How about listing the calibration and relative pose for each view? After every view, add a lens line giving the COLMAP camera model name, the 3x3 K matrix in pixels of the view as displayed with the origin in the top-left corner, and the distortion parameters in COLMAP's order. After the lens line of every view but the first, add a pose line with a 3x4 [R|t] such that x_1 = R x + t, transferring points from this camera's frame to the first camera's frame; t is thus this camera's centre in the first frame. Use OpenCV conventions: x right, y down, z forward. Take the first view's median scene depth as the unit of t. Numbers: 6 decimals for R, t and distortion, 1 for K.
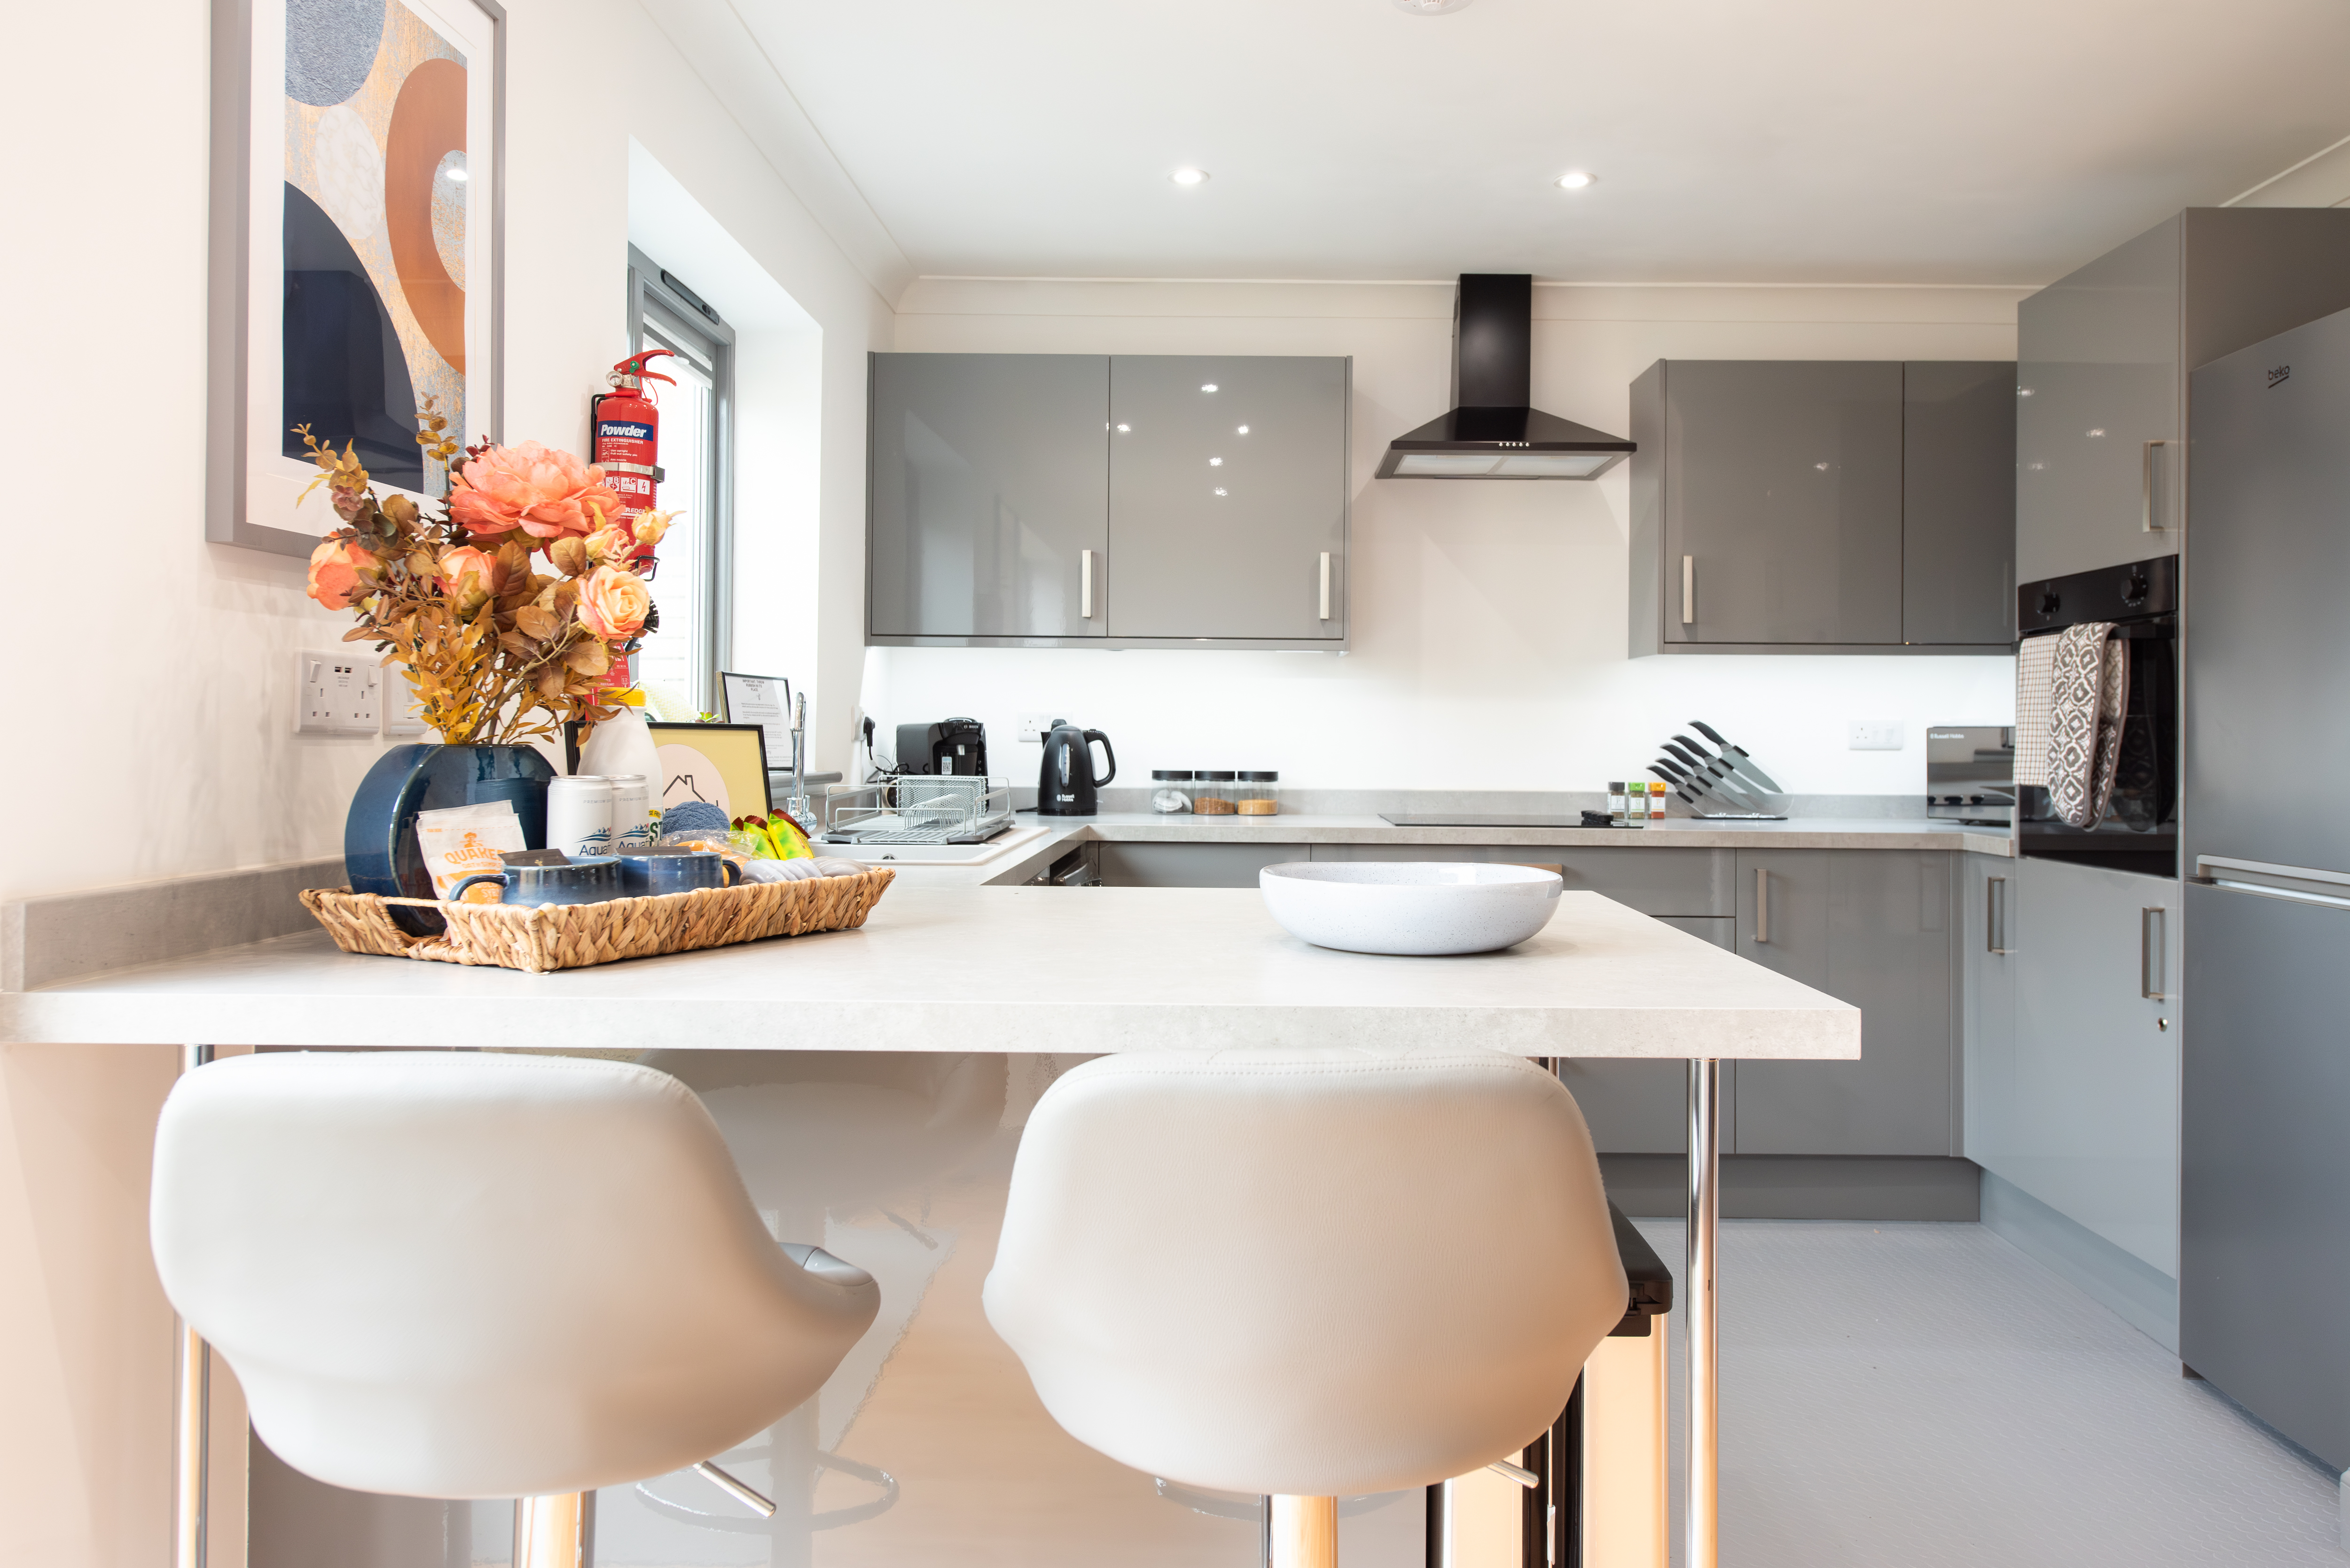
lens RADIAL K [[1599.5, 0, 1223.8], [0, 1599.5, 730.1], [0, 0, 1]] dist [-0.003049, 0.000301]
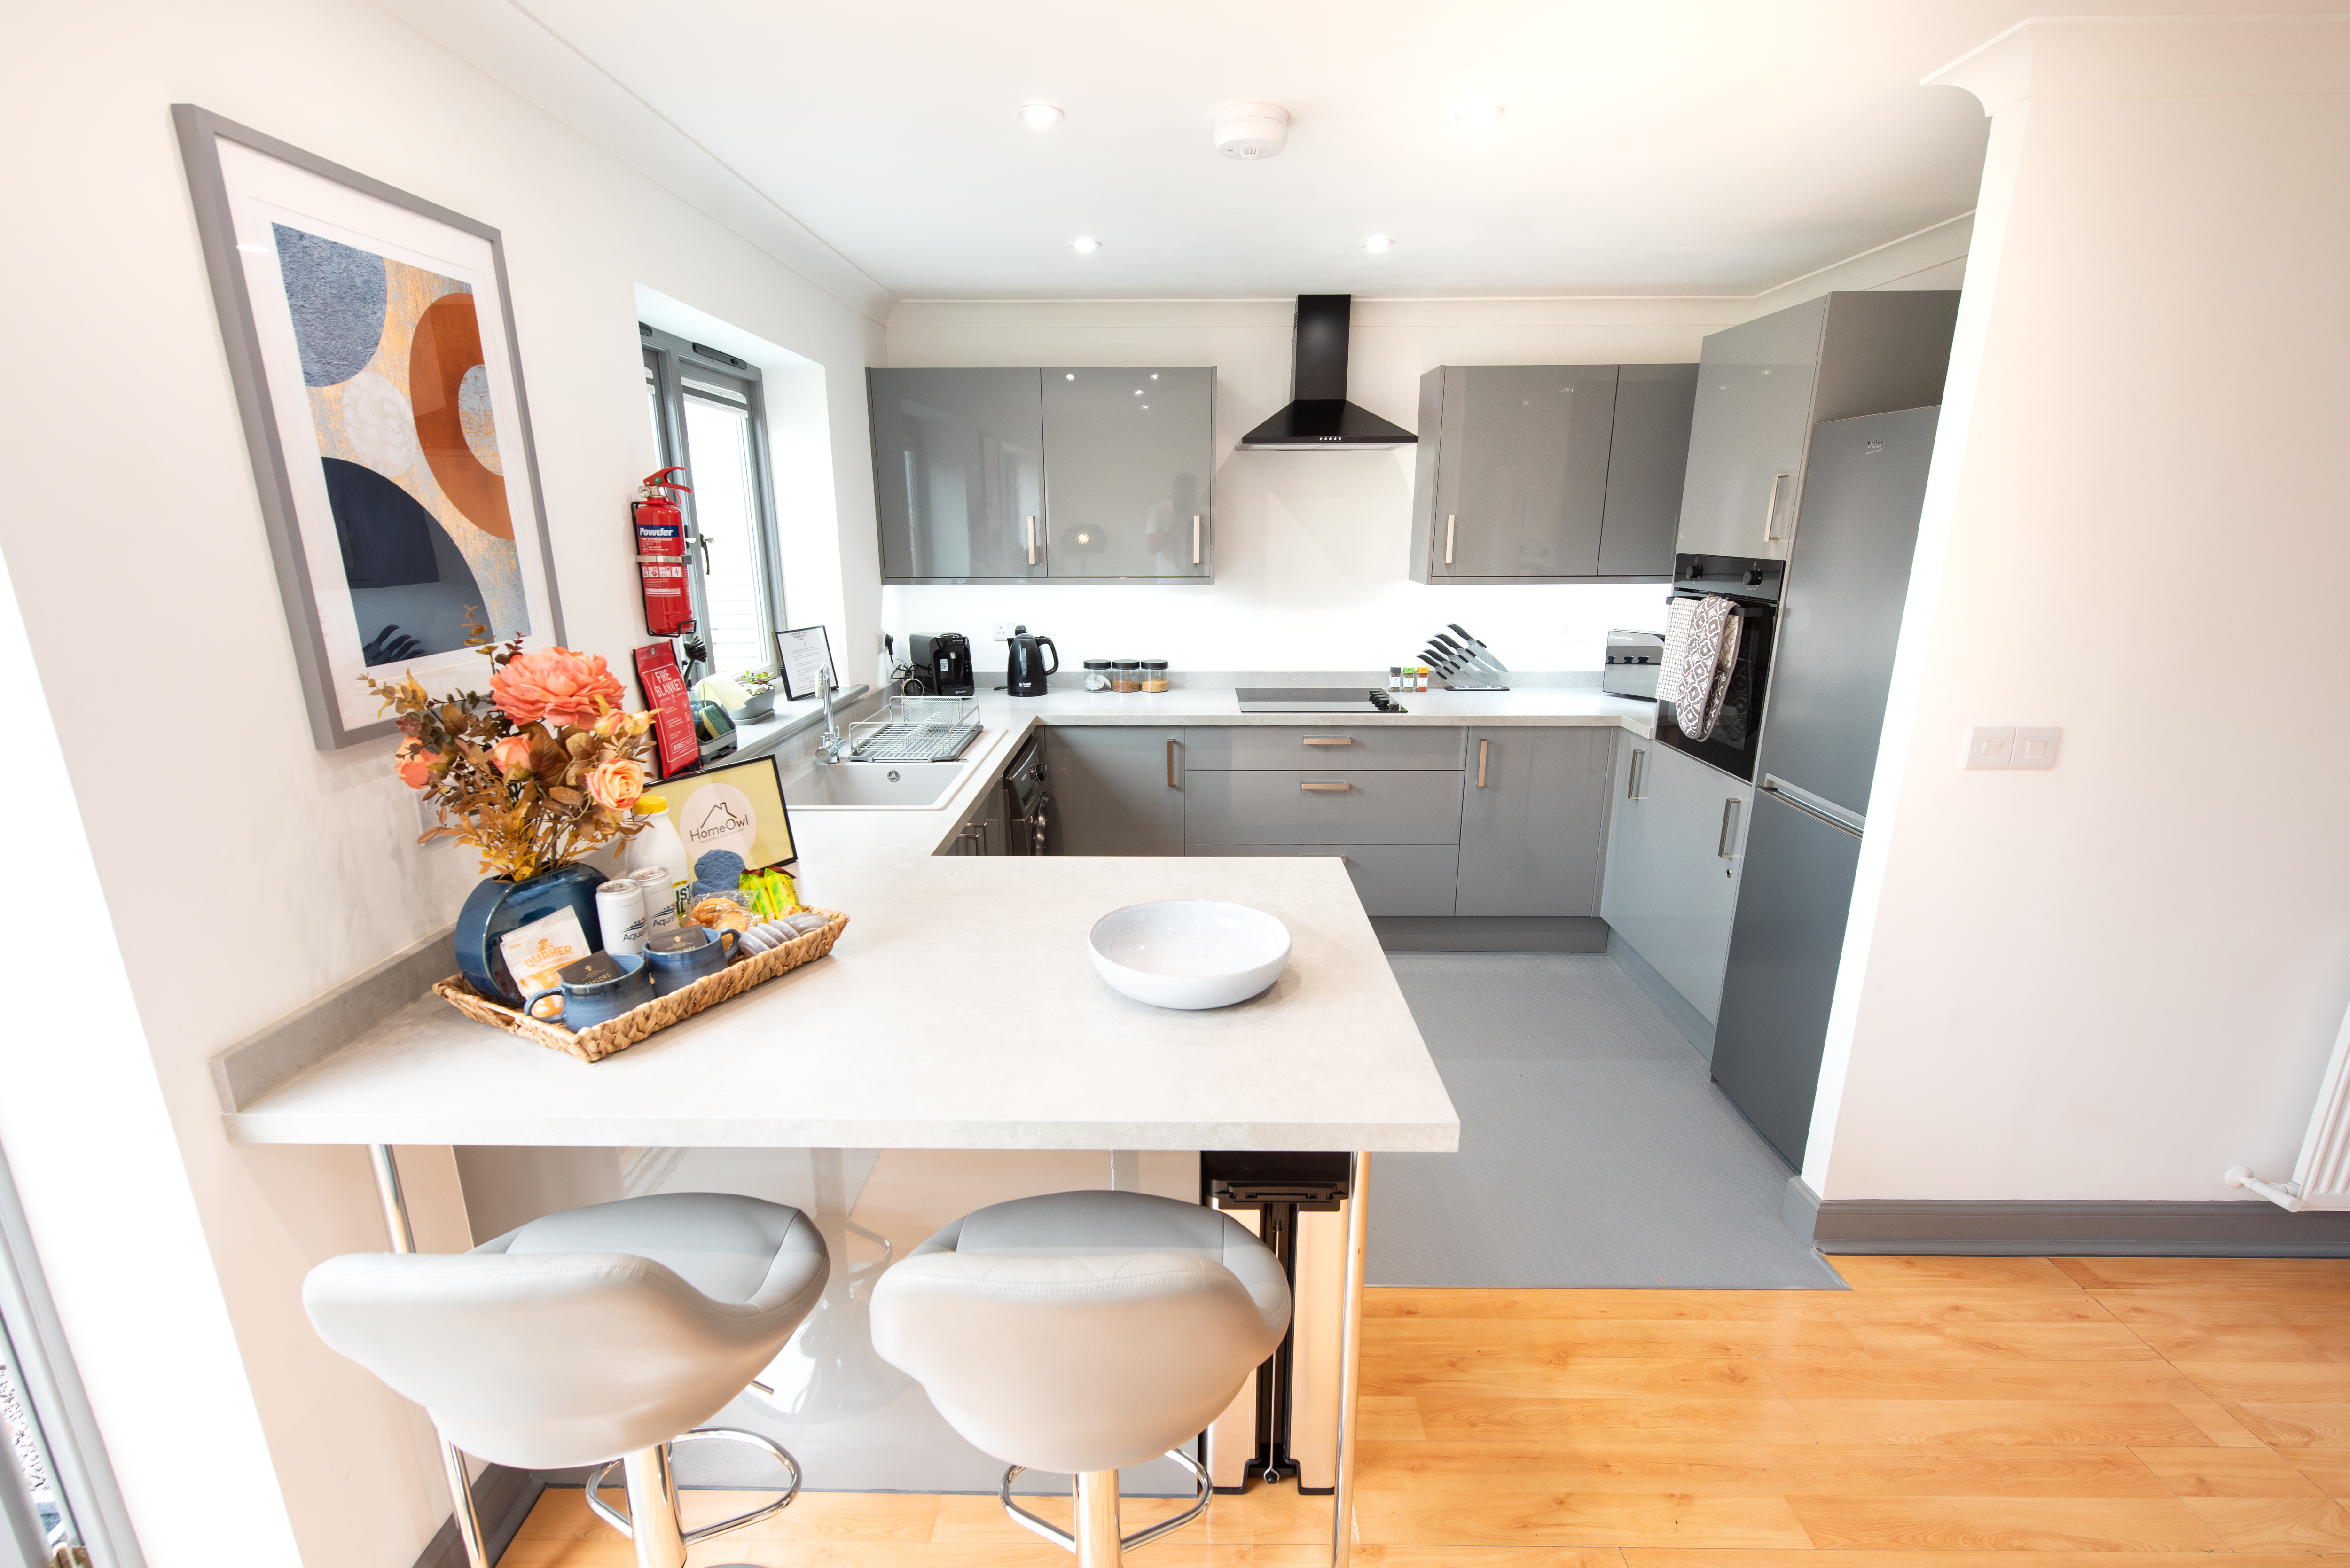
lens RADIAL K [[1026.4, 0, 1163.7], [0, 1026.4, 802.8], [0, 0, 1]] dist [-0.001200, -0.001539]
pose [[0.999906, -0.008804, -0.010538, 0.046012], [0.011336, 0.962336, 0.271626, -0.127405], [0.007750, -0.271720, 0.962345, 0.054479]]
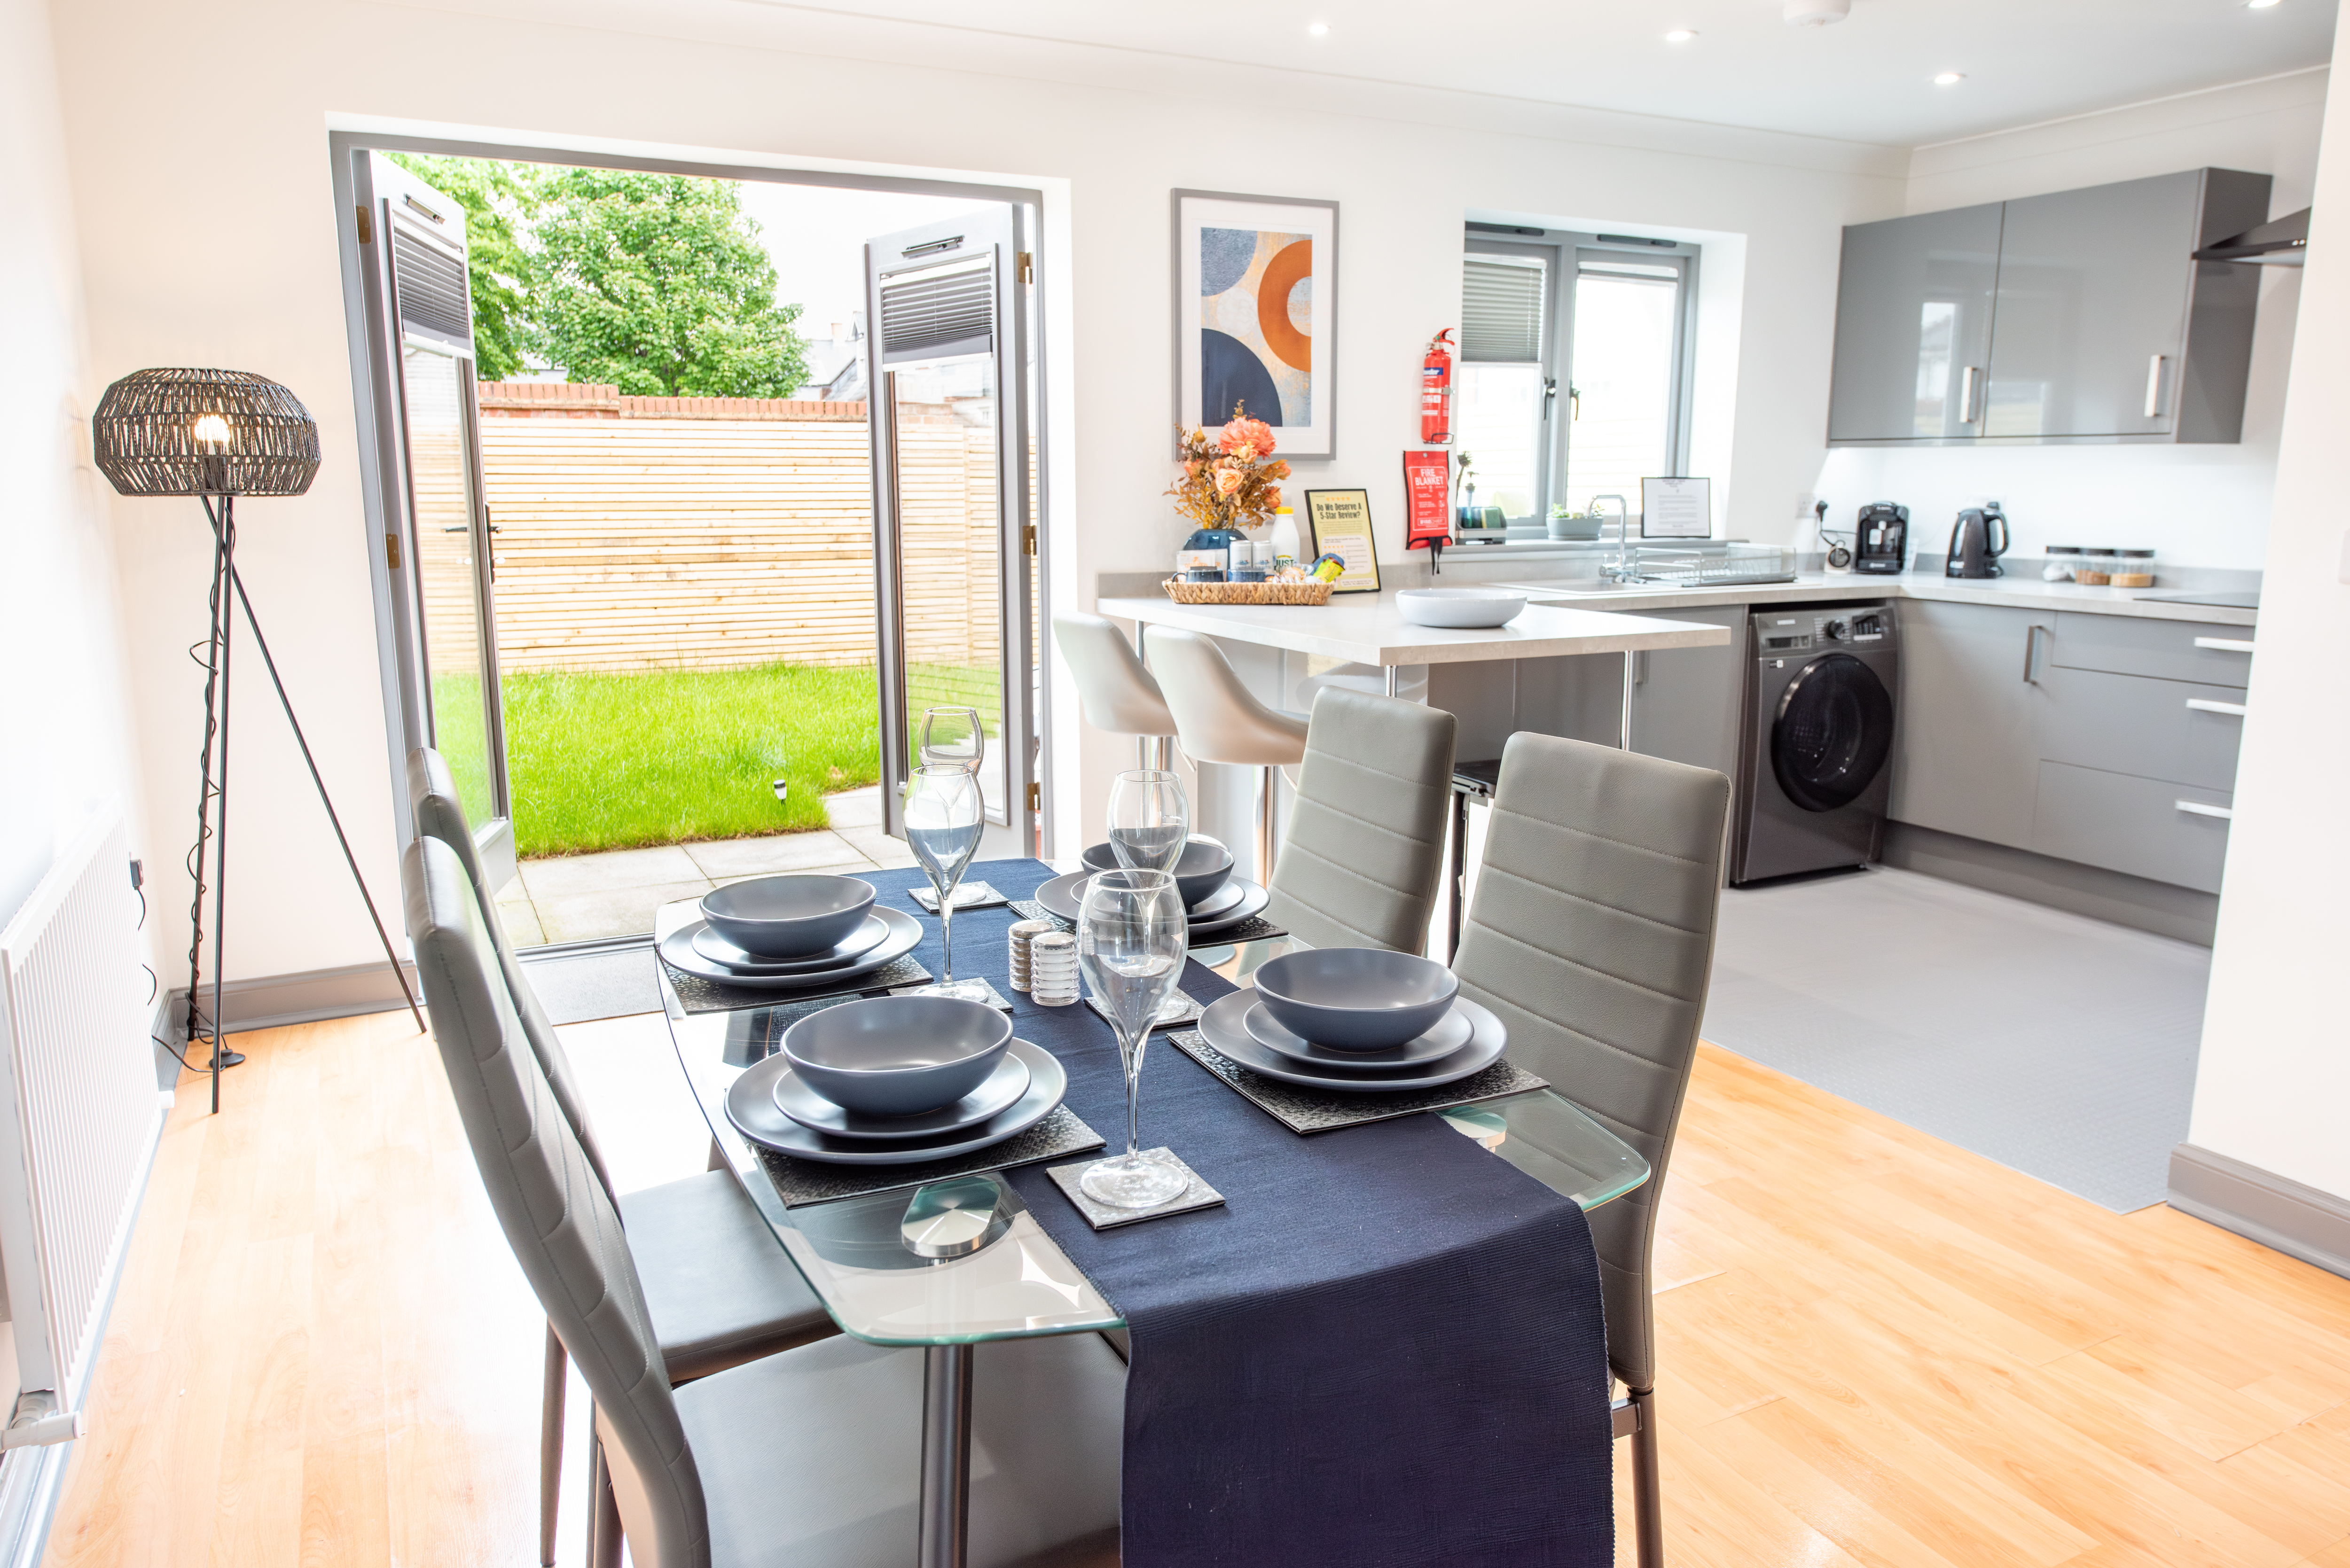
lens RADIAL K [[1593.2, 0, 1176.8], [0, 1593.2, 786.3], [0, 0, 1]] dist [-0.001675, 0.005864]
pose [[0.457401, 0.163597, -0.874083, 0.877126], [0.008765, 0.982055, 0.188392, -0.033802], [0.889217, -0.093833, 0.447759, -0.169053]]
